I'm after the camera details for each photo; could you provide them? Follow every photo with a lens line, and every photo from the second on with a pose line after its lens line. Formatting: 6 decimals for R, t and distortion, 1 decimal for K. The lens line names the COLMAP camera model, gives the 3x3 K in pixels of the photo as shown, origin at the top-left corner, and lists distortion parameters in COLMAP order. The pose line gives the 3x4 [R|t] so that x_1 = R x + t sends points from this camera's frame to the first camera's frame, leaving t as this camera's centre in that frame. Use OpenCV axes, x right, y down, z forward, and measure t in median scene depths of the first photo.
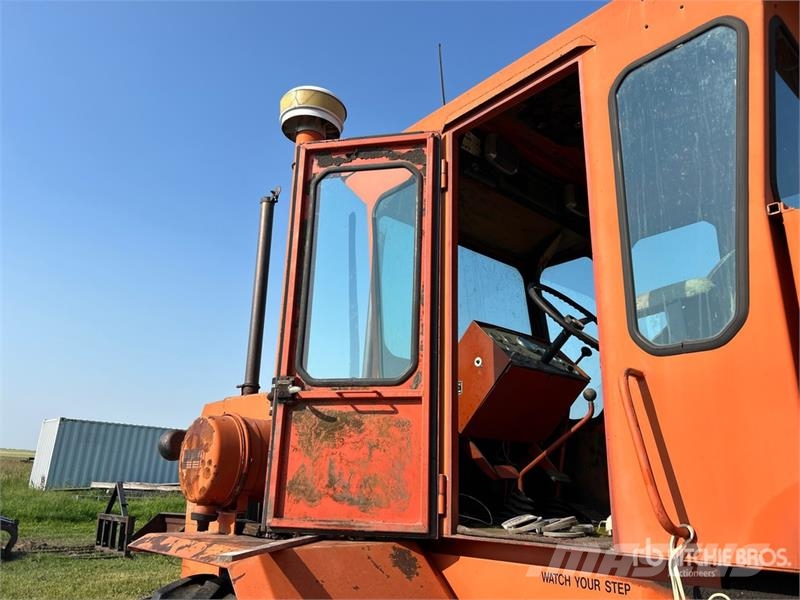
lens RADIAL K [[650.1, 0, 428.1], [0, 650.1, 311.0], [0, 0, 1]] dist [0.014048, -0.006315]
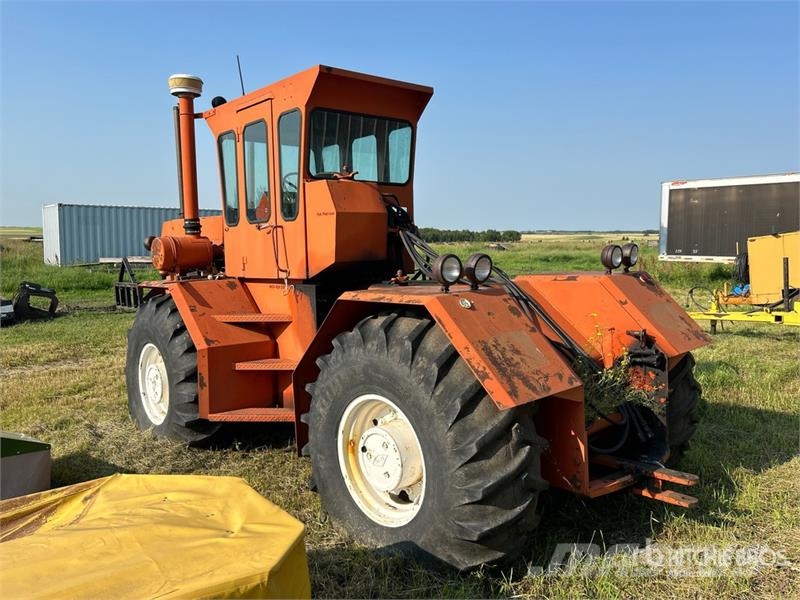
lens RADIAL K [[650.1, 0, 428.1], [0, 650.1, 311.0], [0, 0, 1]] dist [0.014048, -0.006315]
pose [[0.998733, -0.050198, 0.003492, 0.774325], [0.045654, 0.933148, 0.356583, -0.483105], [-0.021158, -0.355972, 0.934257, -1.693041]]
